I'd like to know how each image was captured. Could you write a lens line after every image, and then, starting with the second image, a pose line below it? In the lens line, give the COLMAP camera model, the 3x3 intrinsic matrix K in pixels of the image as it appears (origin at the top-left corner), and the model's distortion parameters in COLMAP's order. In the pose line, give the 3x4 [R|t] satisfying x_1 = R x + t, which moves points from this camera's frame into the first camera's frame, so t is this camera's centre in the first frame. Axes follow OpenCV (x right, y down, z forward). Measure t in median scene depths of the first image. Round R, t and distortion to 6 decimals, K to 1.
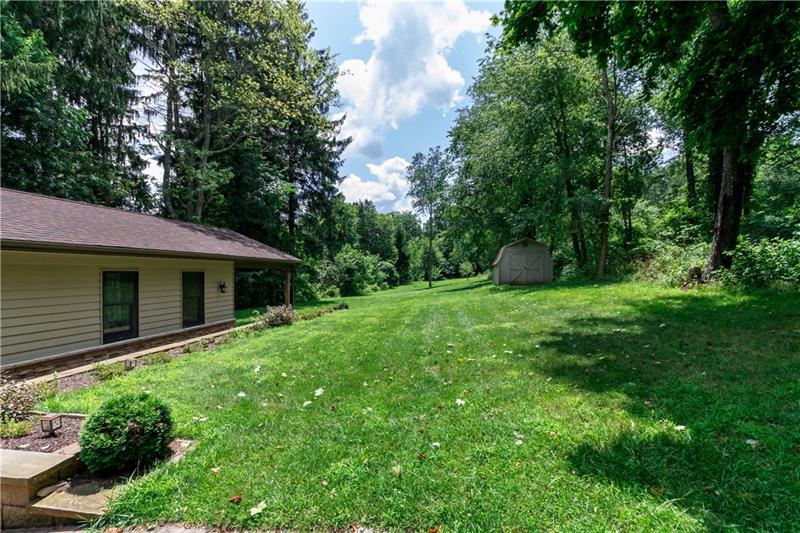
lens RADIAL K [[379.3, 0, 397.4], [0, 379.3, 275.3], [0, 0, 1]] dist [-0.003140, 0.000101]
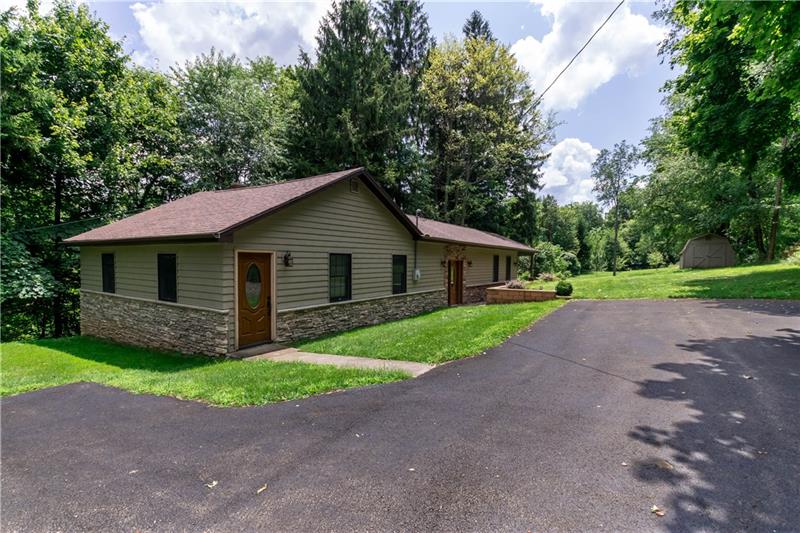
lens RADIAL K [[386.8, 0, 400.0], [0, 386.8, 266.5], [0, 0, 1]] dist [-0.002089, -0.000174]
pose [[0.919025, 0.015946, -0.393878, -0.037666], [-0.015629, 0.999870, 0.004014, 0.009057], [0.393890, 0.002467, 0.919154, -0.209951]]
